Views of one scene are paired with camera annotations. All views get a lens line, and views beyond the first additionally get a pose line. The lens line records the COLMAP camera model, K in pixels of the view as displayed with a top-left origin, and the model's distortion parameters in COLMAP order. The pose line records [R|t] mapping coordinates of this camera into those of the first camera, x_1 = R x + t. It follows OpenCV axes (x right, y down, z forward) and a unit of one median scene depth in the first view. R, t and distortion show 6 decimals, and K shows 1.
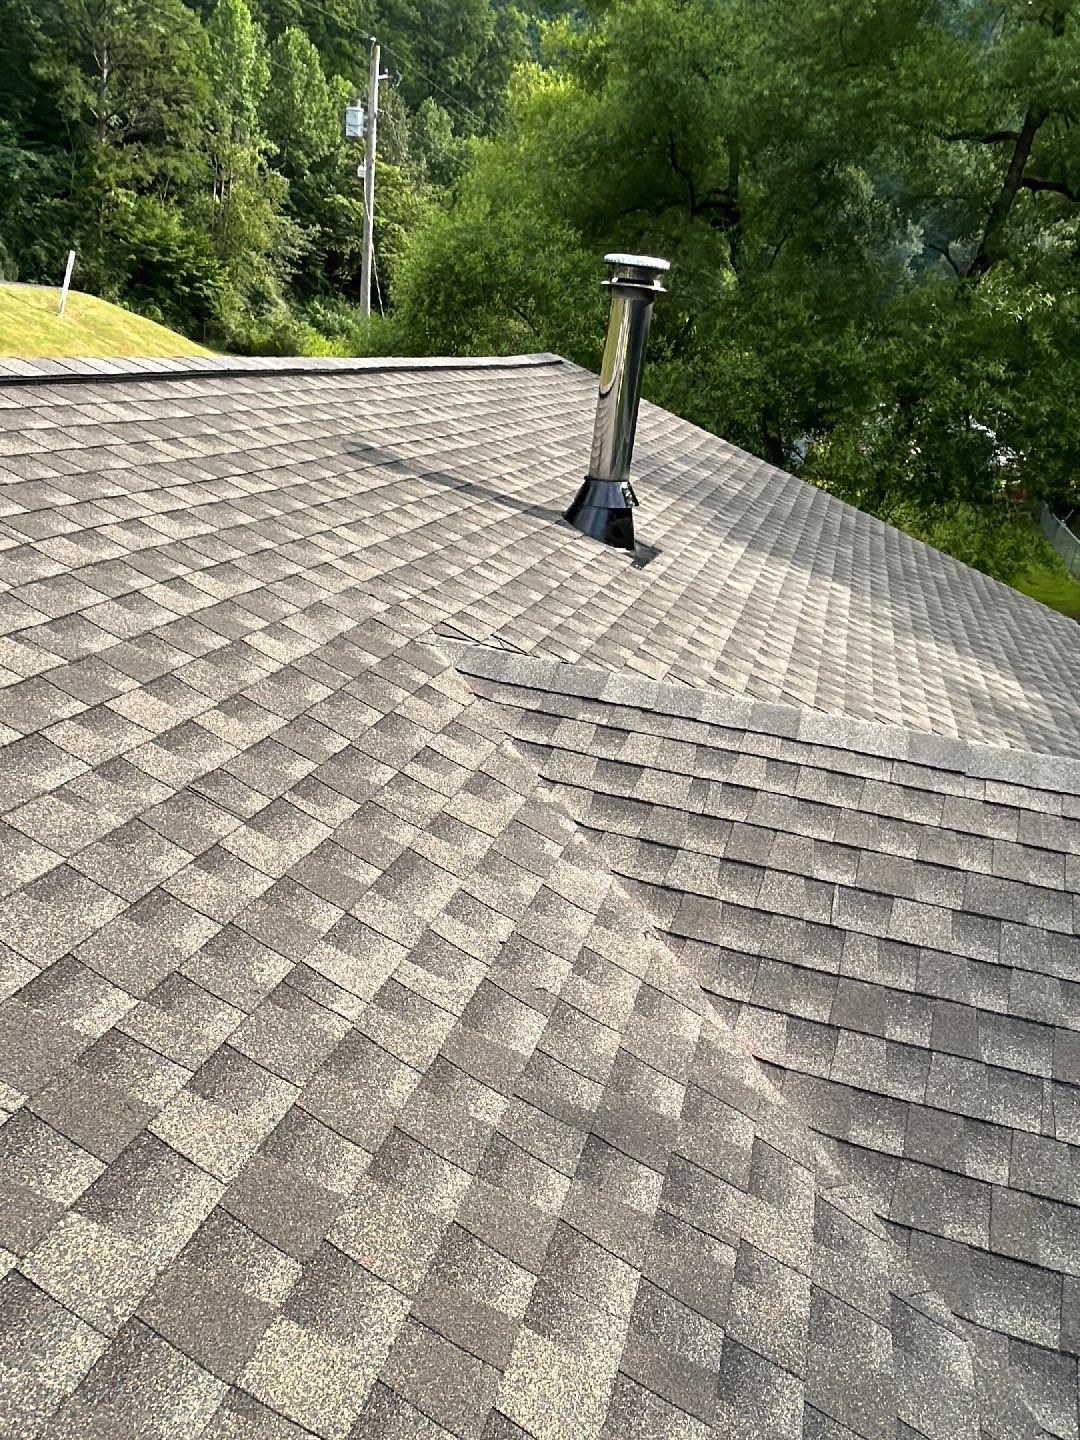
lens RADIAL K [[1133.3, 0, 548.0], [0, 1133.3, 712.8], [0, 0, 1]] dist [0.016204, -0.026713]
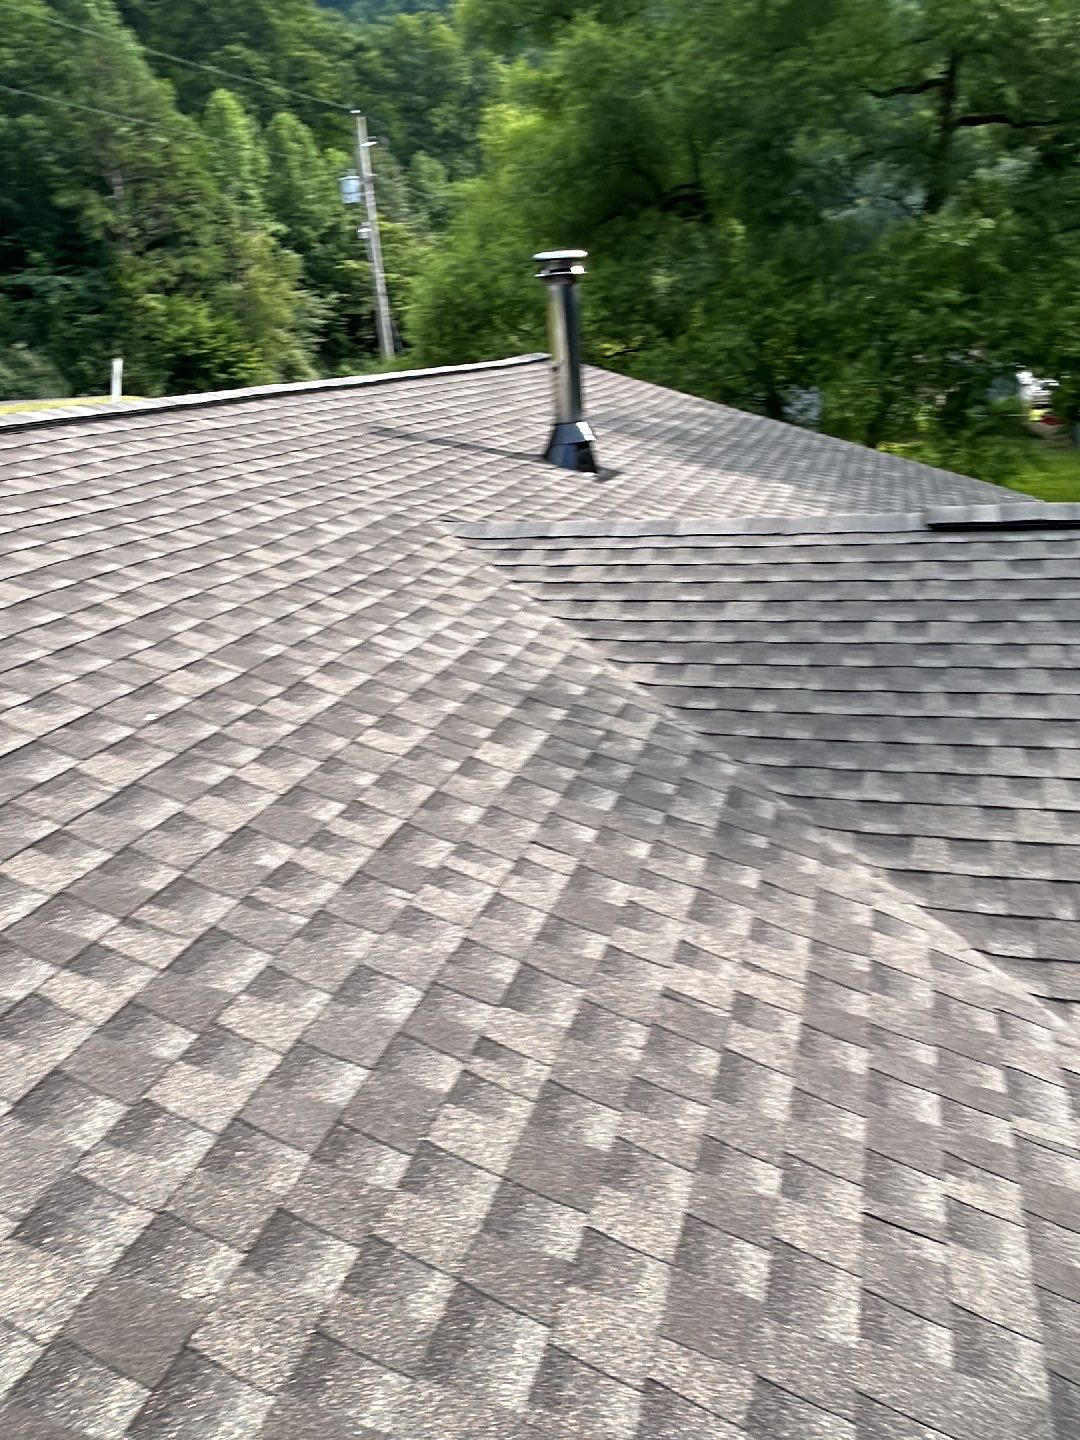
lens RADIAL K [[1127.4, 0, 540.0], [0, 1127.4, 720.0], [0, 0, 1]] dist [0.007008, -0.005964]
pose [[0.983442, -0.162113, -0.081007, 0.059633], [0.161123, 0.986758, -0.018652, 0.130159], [0.082958, 0.005291, 0.996539, -0.257724]]
